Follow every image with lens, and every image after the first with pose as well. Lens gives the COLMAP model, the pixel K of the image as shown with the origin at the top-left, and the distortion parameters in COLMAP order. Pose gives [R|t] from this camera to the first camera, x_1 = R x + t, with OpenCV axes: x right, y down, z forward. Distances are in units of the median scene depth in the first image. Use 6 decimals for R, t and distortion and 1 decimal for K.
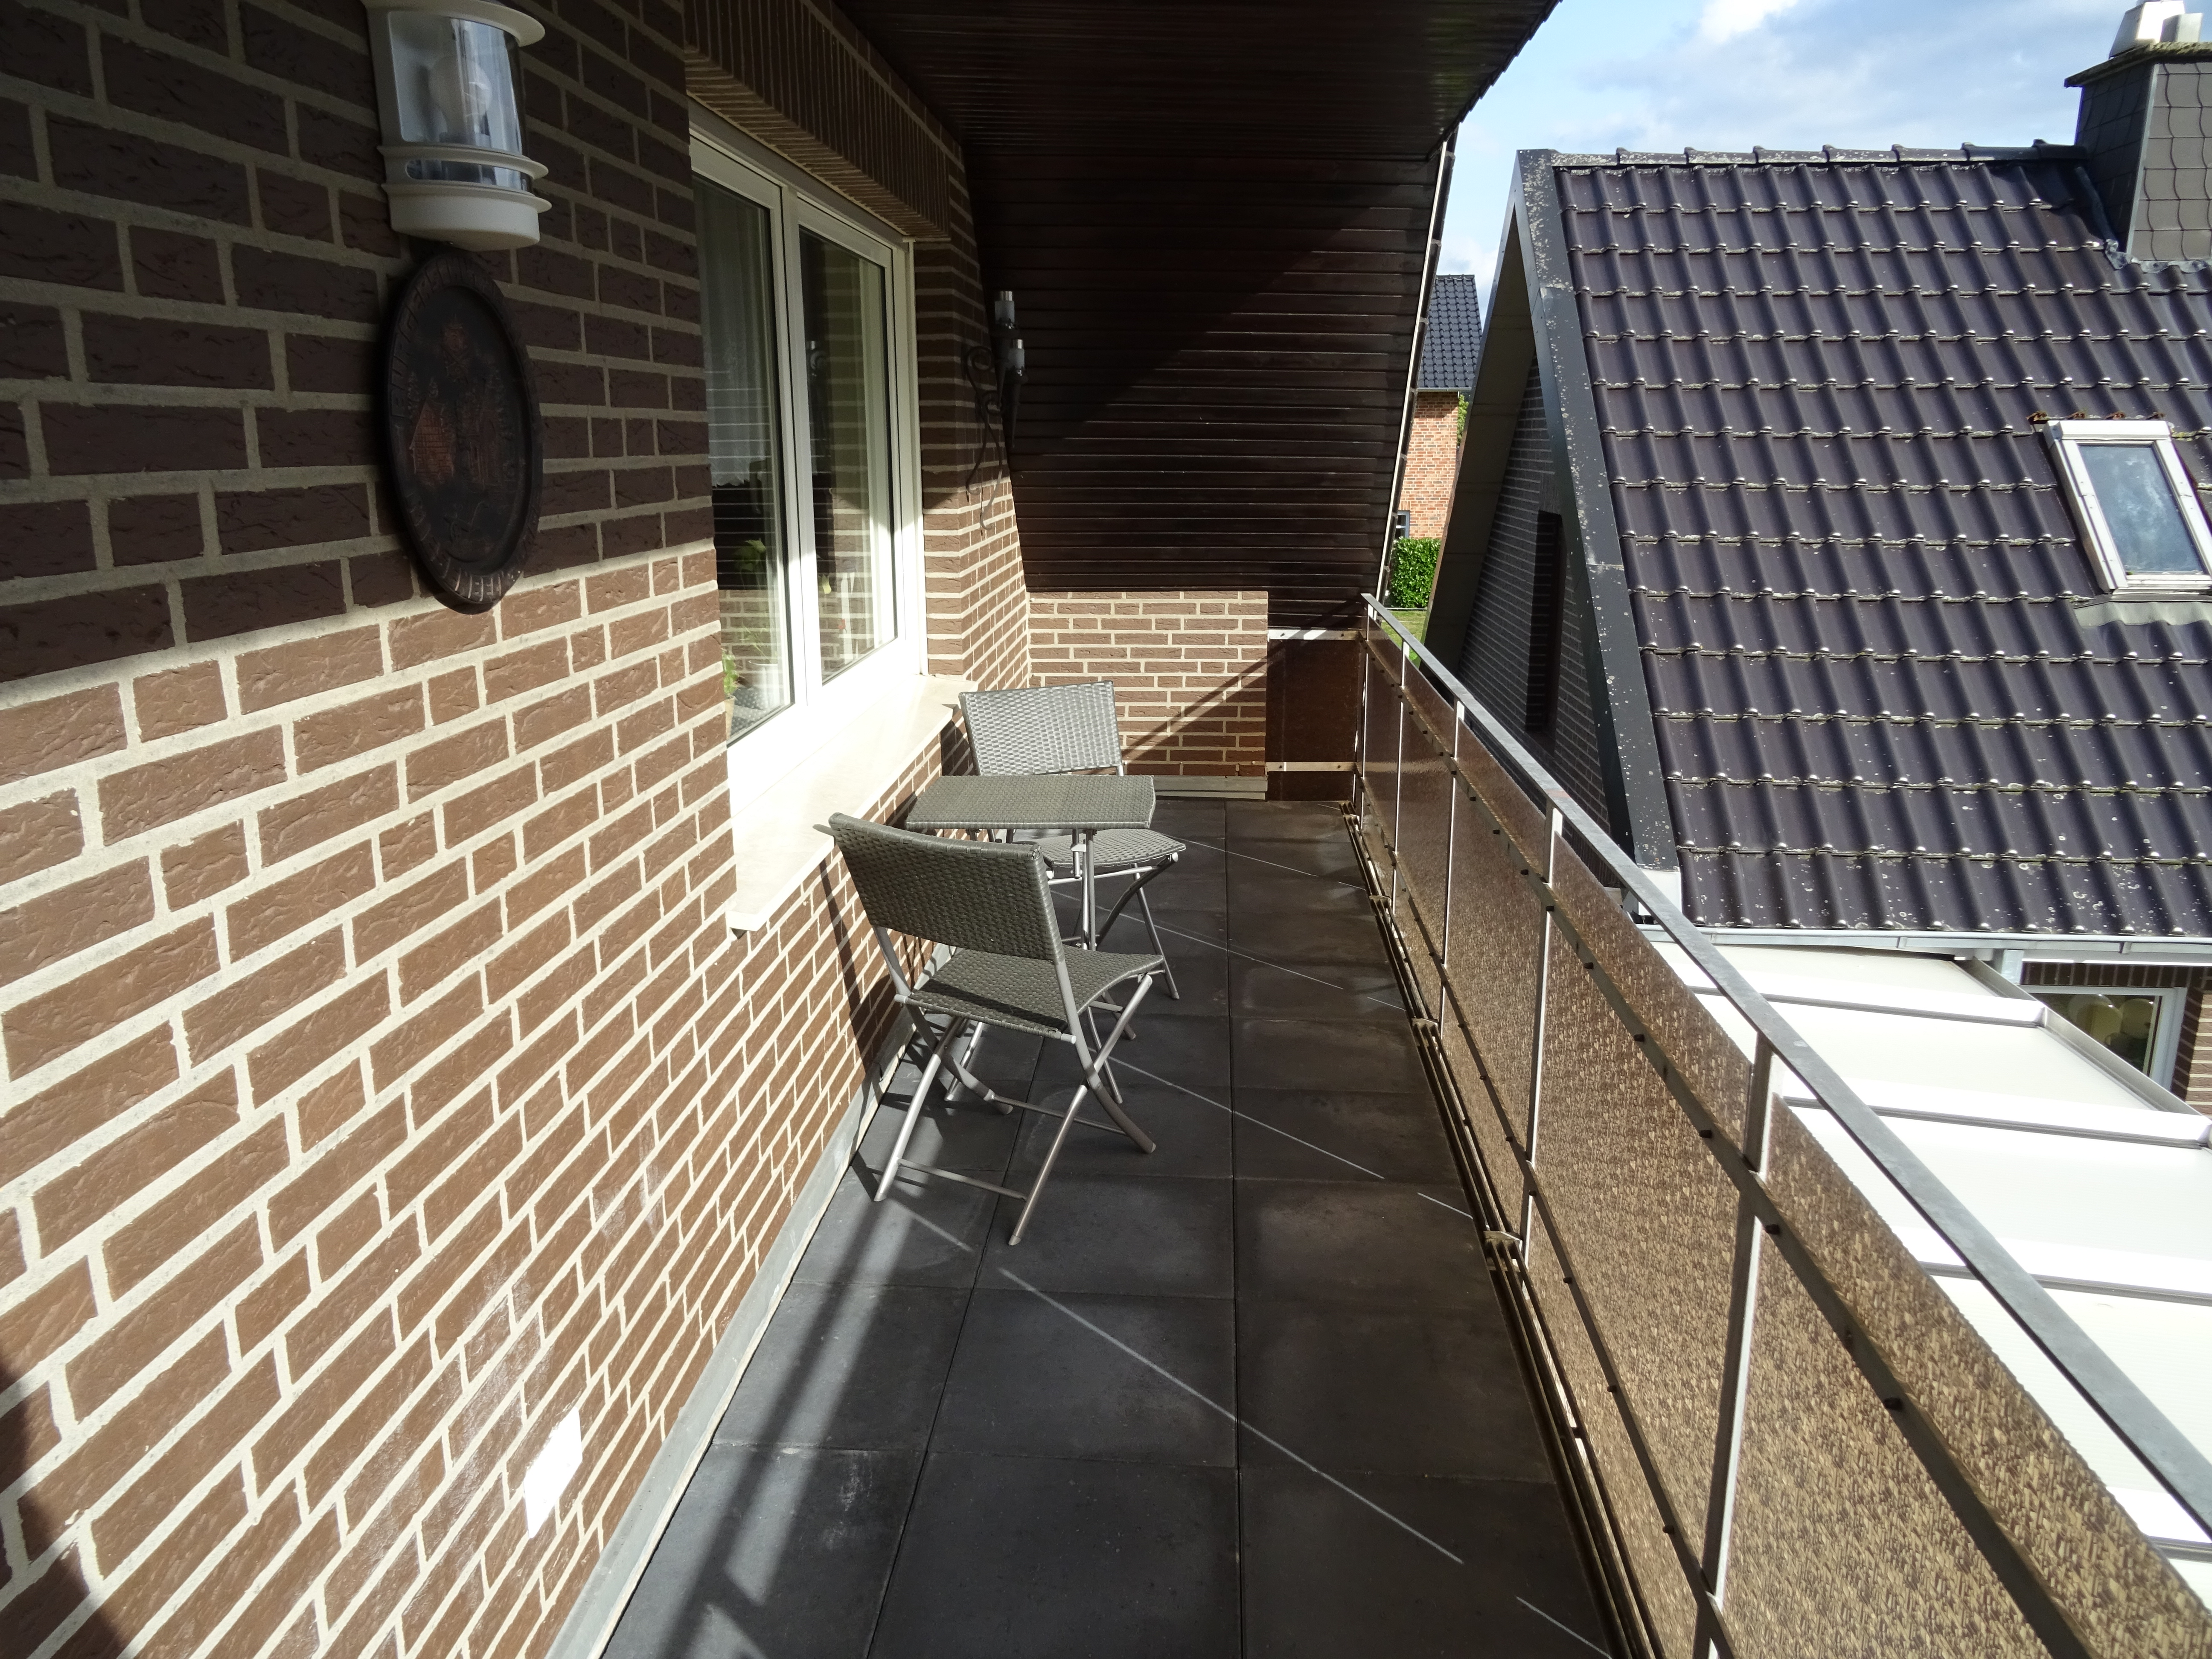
lens RADIAL K [[1585.3, 0, 1106.0], [0, 1585.3, 829.5], [0, 0, 1]] dist [-0.007811, -0.005781]
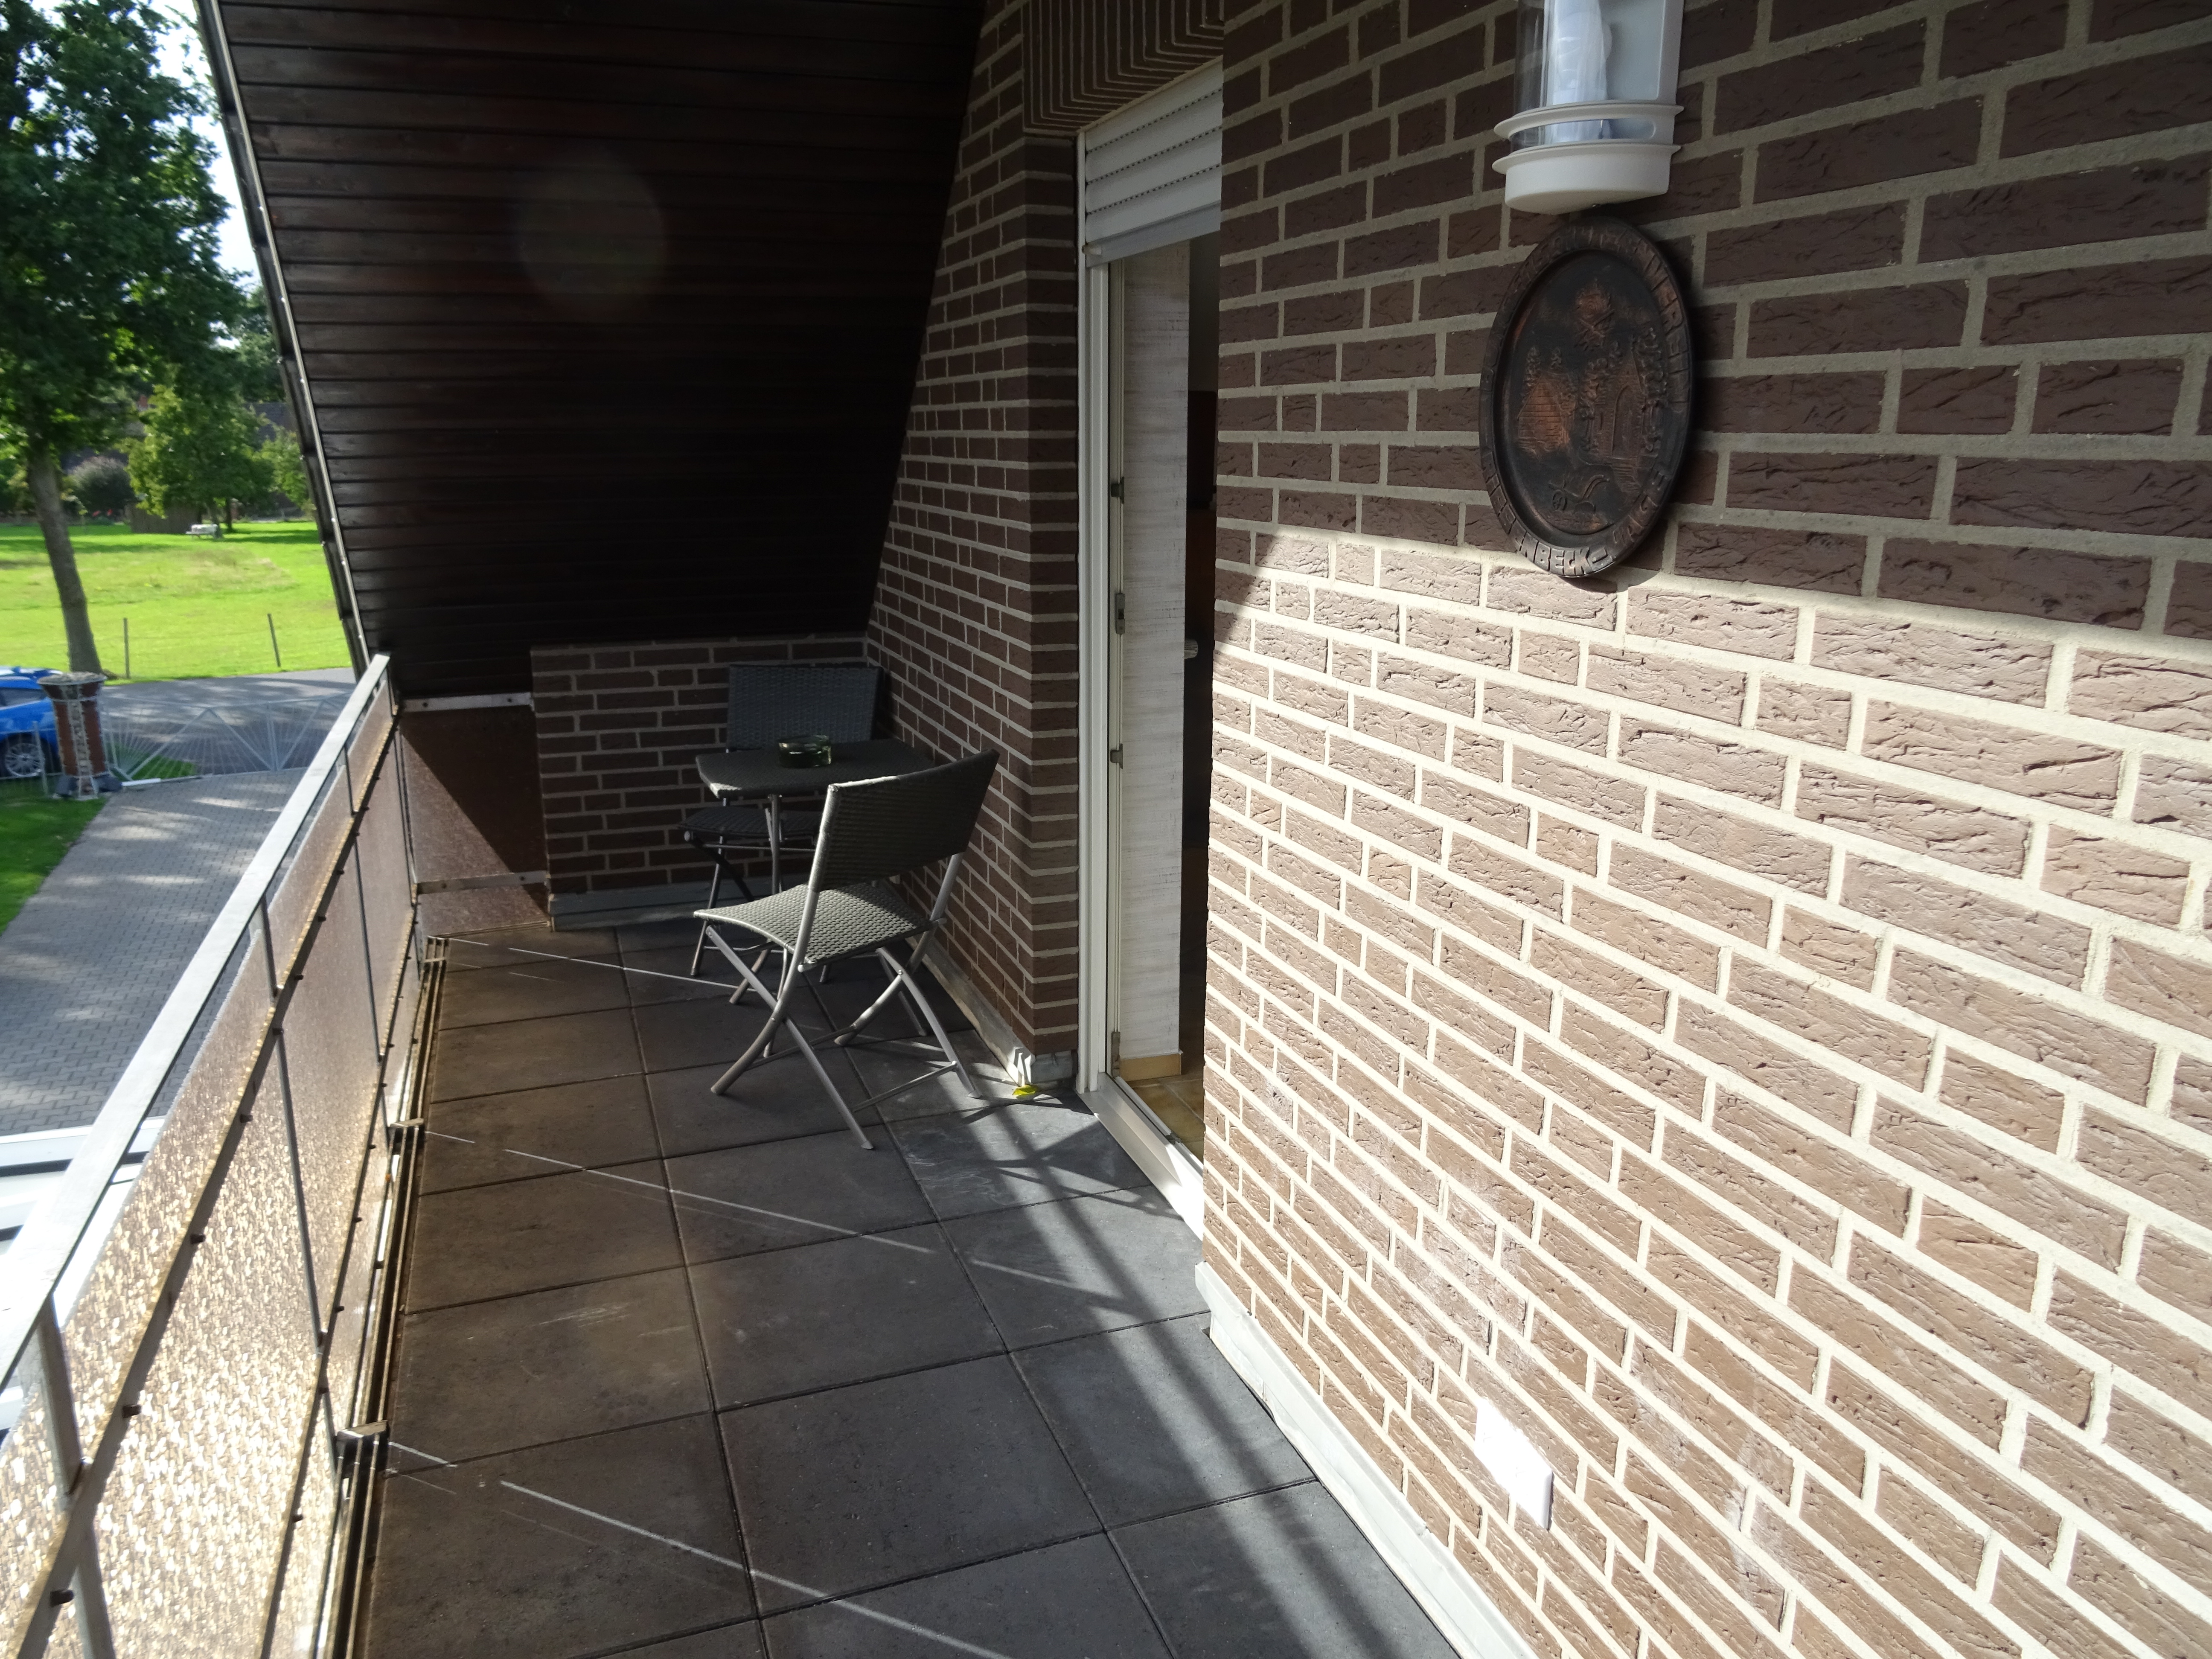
lens RADIAL K [[1585.3, 0, 1106.0], [0, 1585.3, 829.5], [0, 0, 1]] dist [-0.007811, -0.005781]
pose [[-0.913378, 0.098559, -0.395001, 0.346919], [-0.099230, 0.887093, 0.450798, -0.539169], [0.394833, 0.450945, -0.800472, 2.248427]]
